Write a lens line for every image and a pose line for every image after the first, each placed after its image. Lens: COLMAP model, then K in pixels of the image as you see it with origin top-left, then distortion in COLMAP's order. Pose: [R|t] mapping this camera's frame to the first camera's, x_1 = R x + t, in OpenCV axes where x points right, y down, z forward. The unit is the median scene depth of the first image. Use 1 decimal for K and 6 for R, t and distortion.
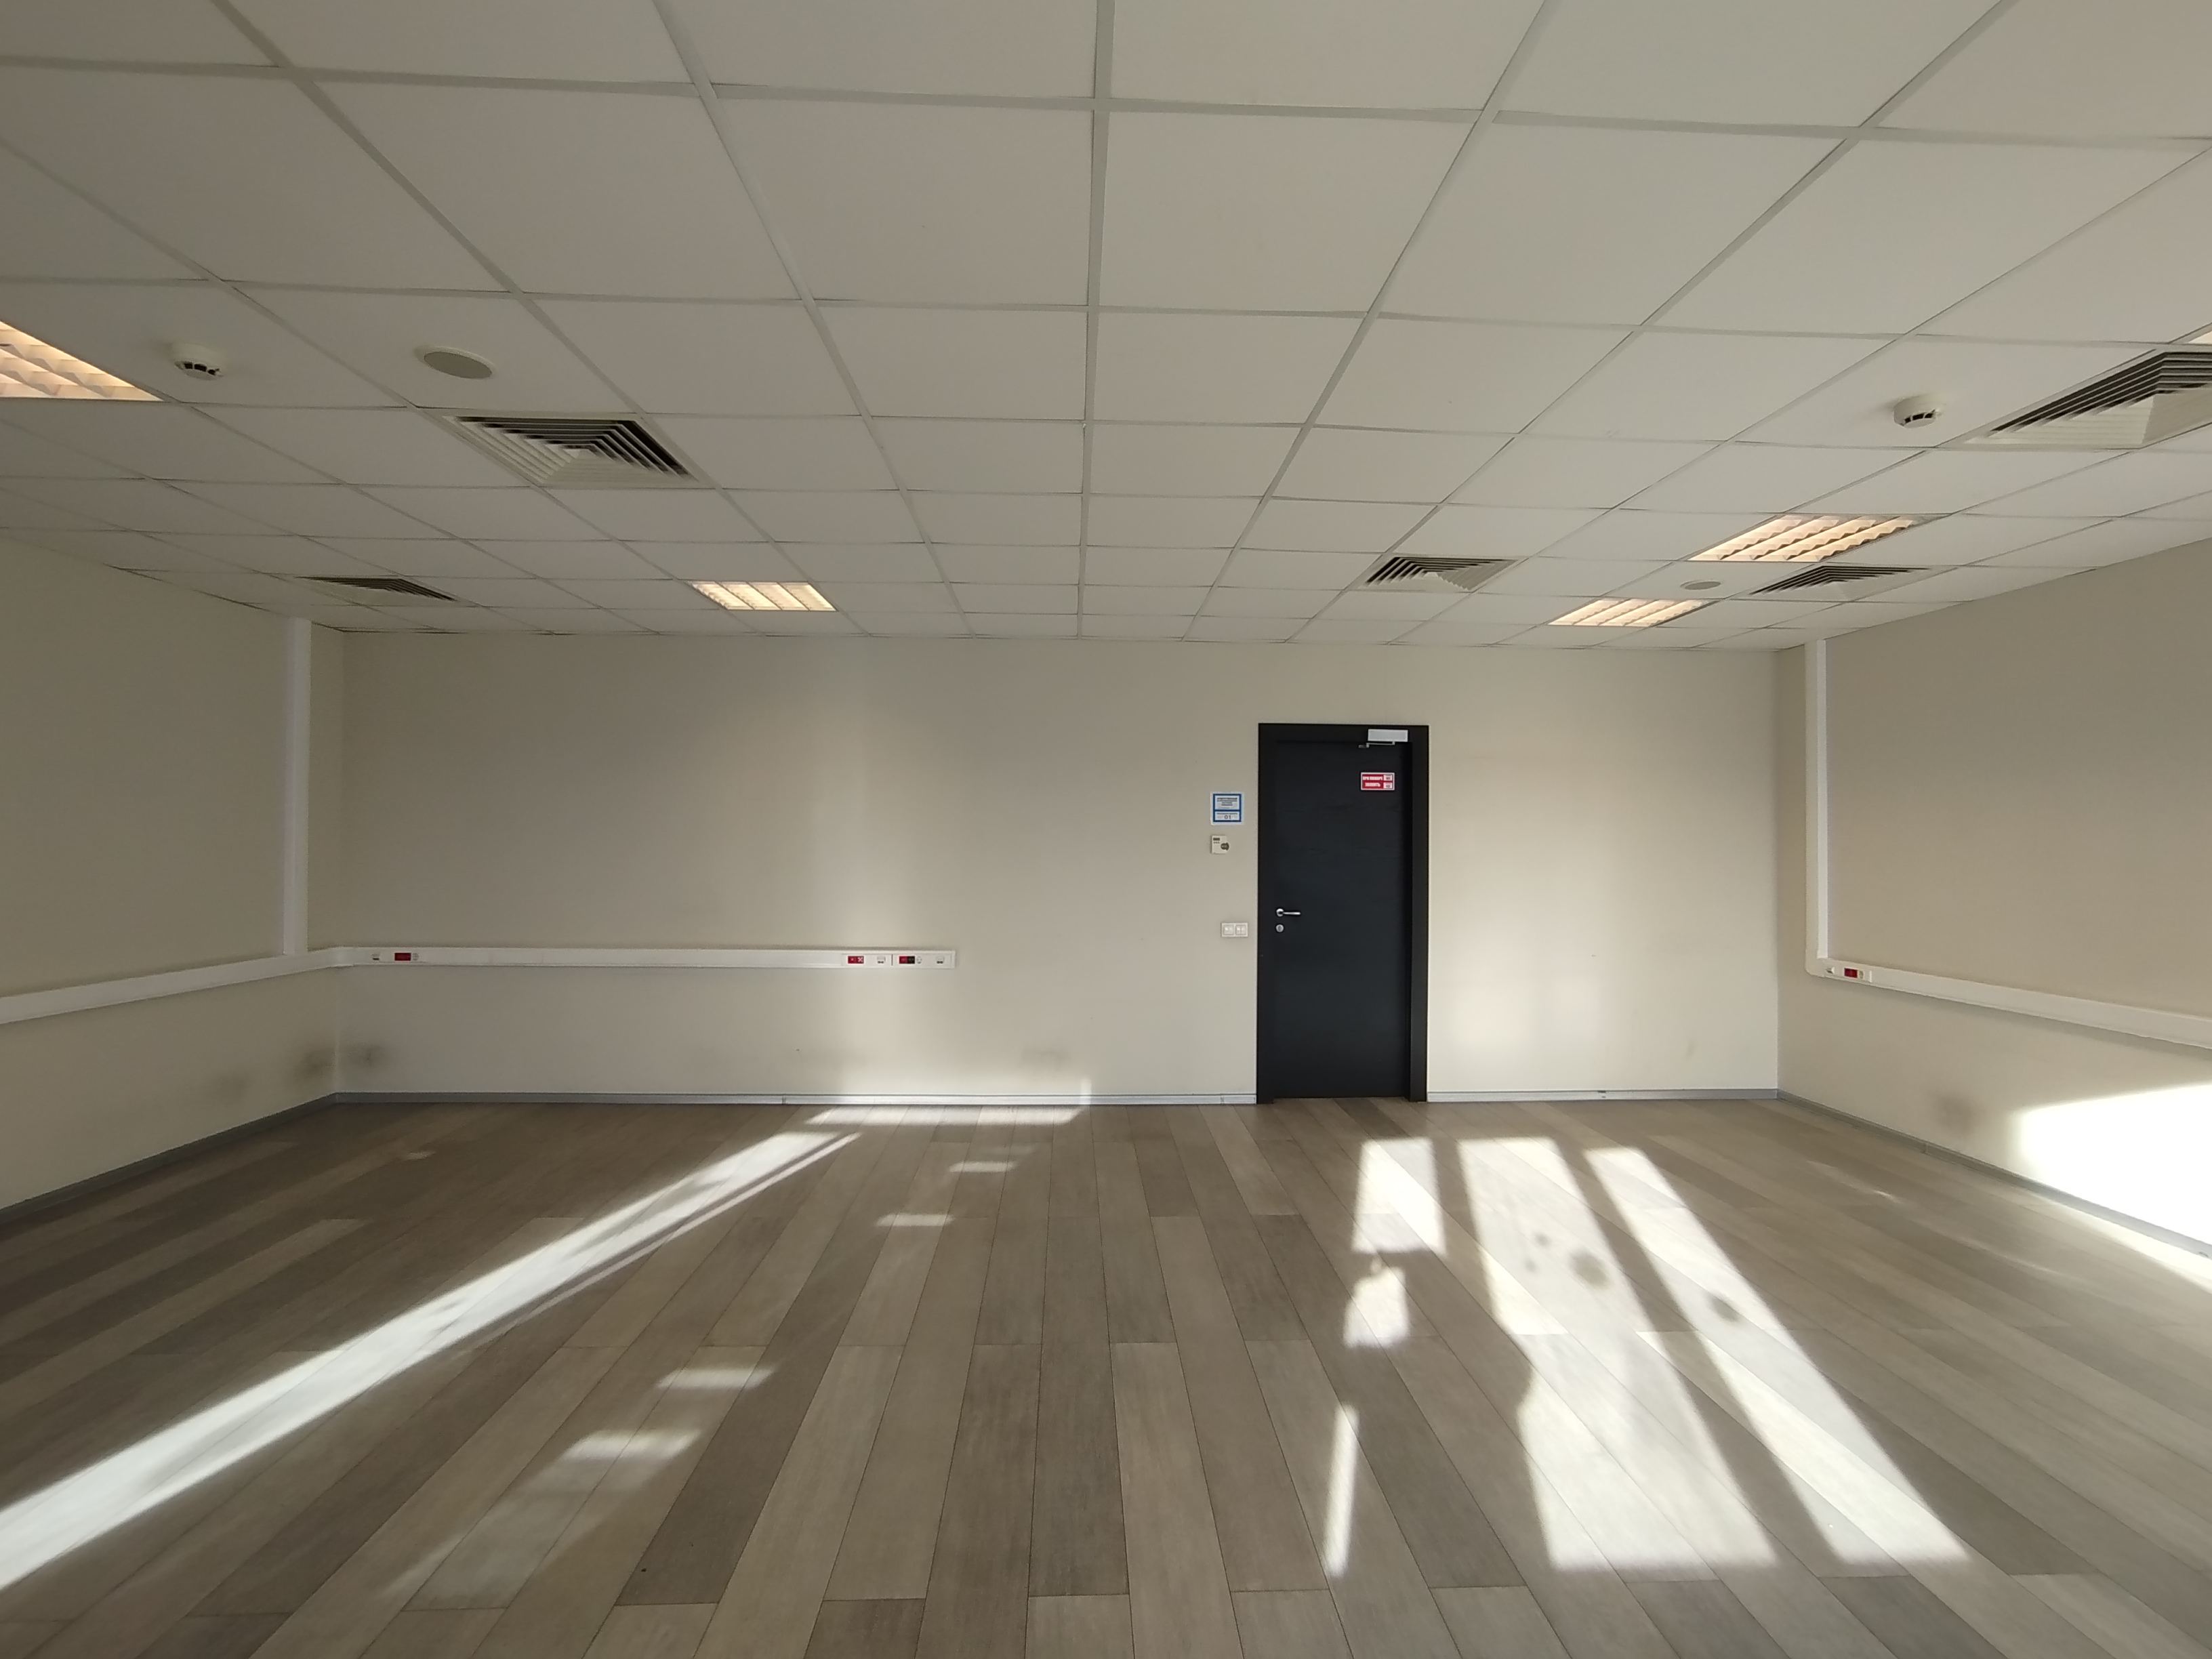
lens RADIAL K [[1009.8, 0, 1109.2], [0, 1009.8, 836.8], [0, 0, 1]] dist [-0.035053, 0.020052]
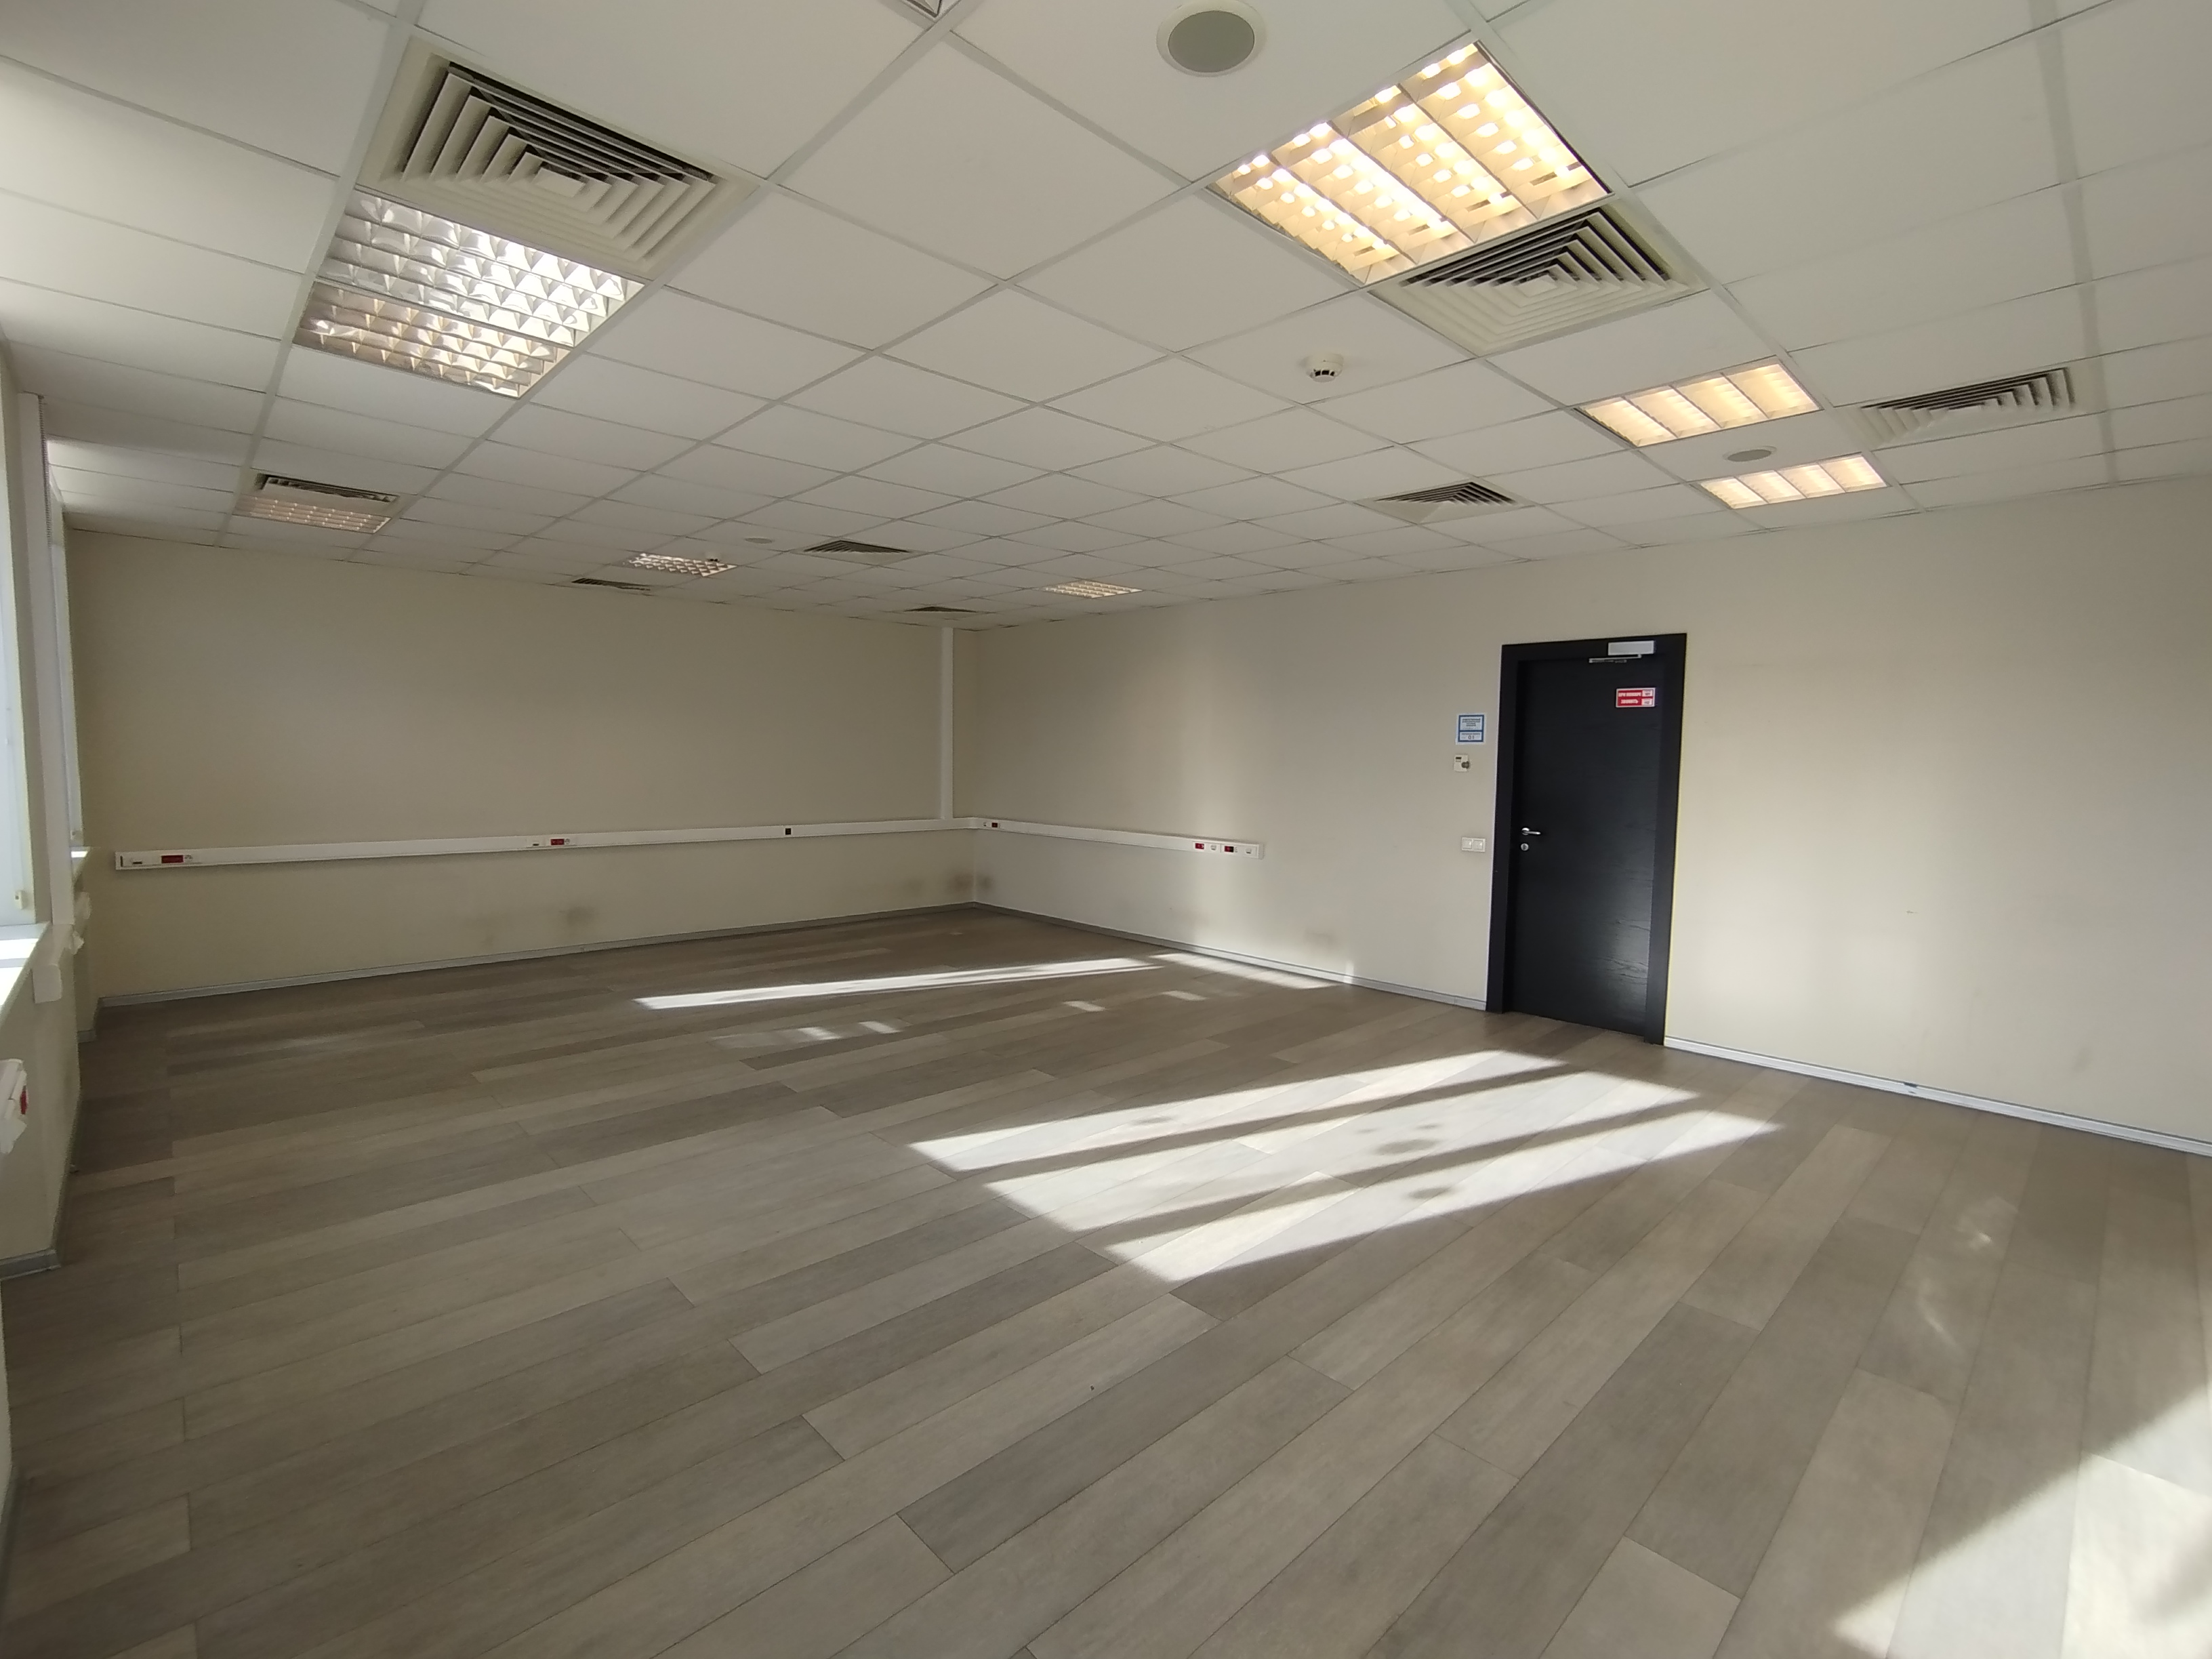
lens RADIAL K [[1009.8, 0, 1111.5], [0, 1009.8, 831.2], [0, 0, 1]] dist [-0.035053, 0.020052]
pose [[0.664186, 0.060962, -0.745077, 0.862139], [-0.008727, 0.997234, 0.073814, 0.005406], [0.747516, -0.042525, 0.662881, 0.029066]]
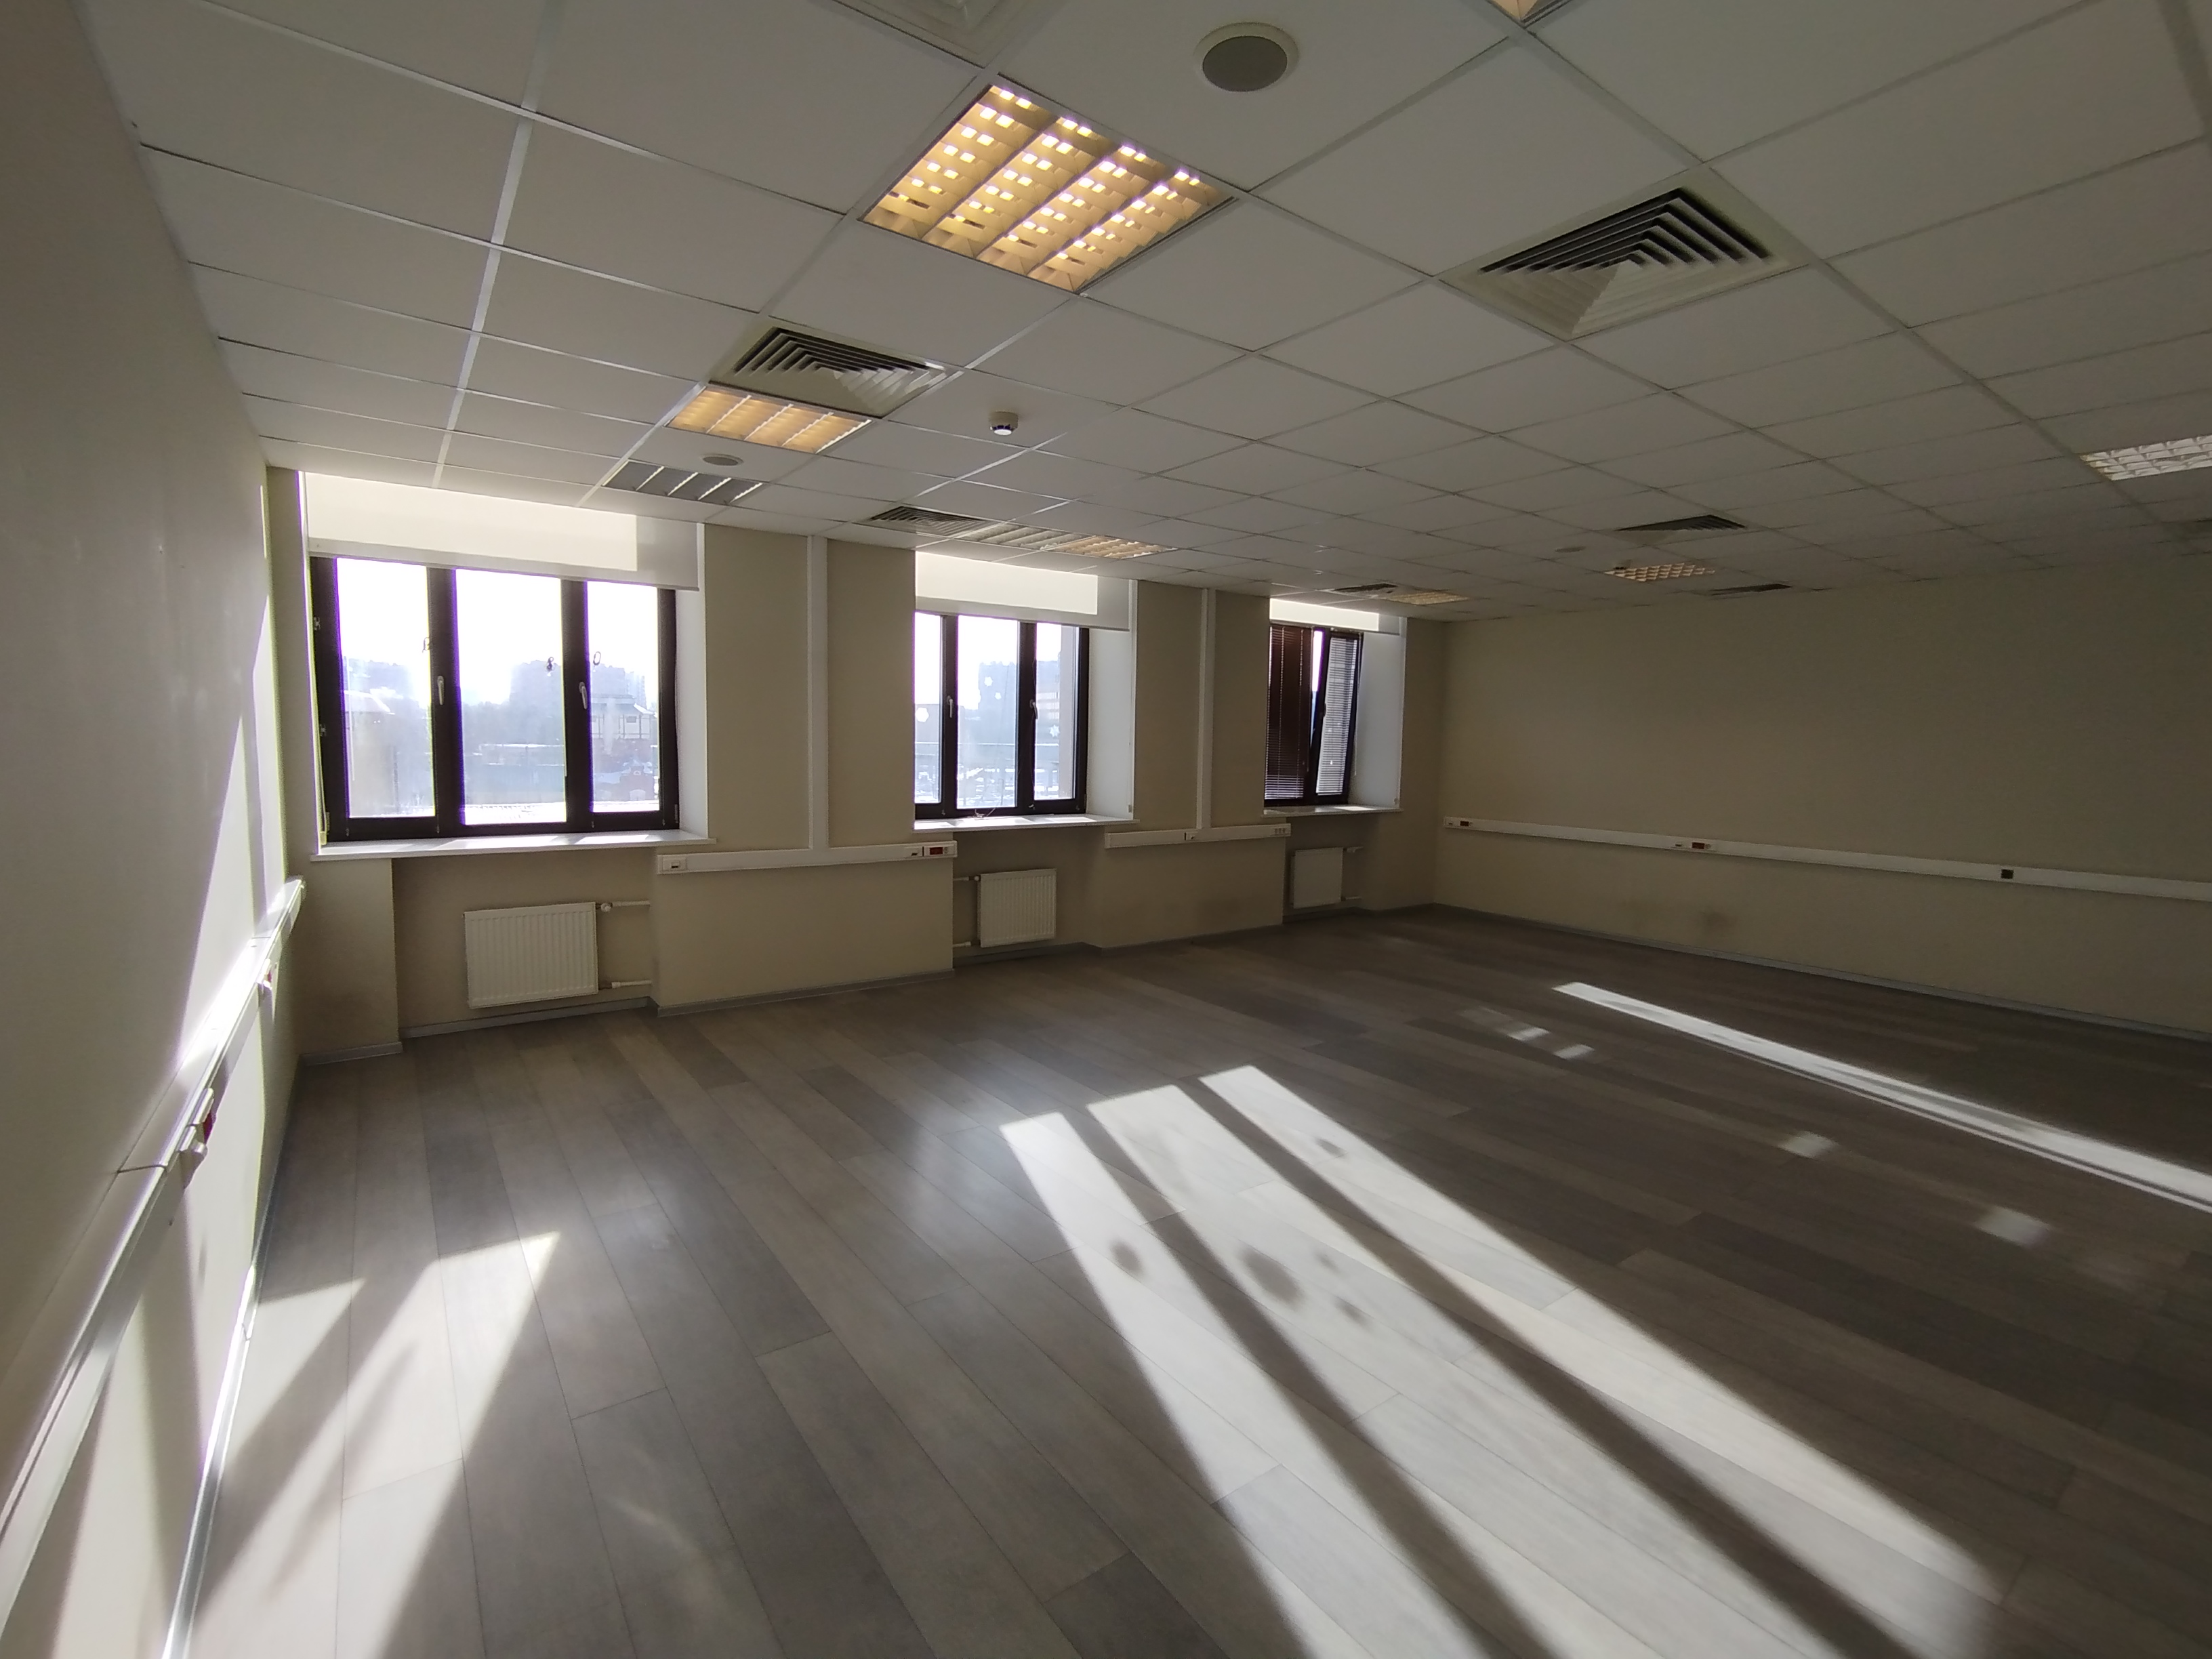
lens RADIAL K [[1009.8, 0, 1113.7], [0, 1009.8, 837.1], [0, 0, 1]] dist [-0.035053, 0.020052]
pose [[-0.825992, 0.034271, -0.562639, 0.832034], [-0.021889, 0.995447, 0.092768, 0.000250], [0.563256, 0.088941, -0.821481, 1.264416]]
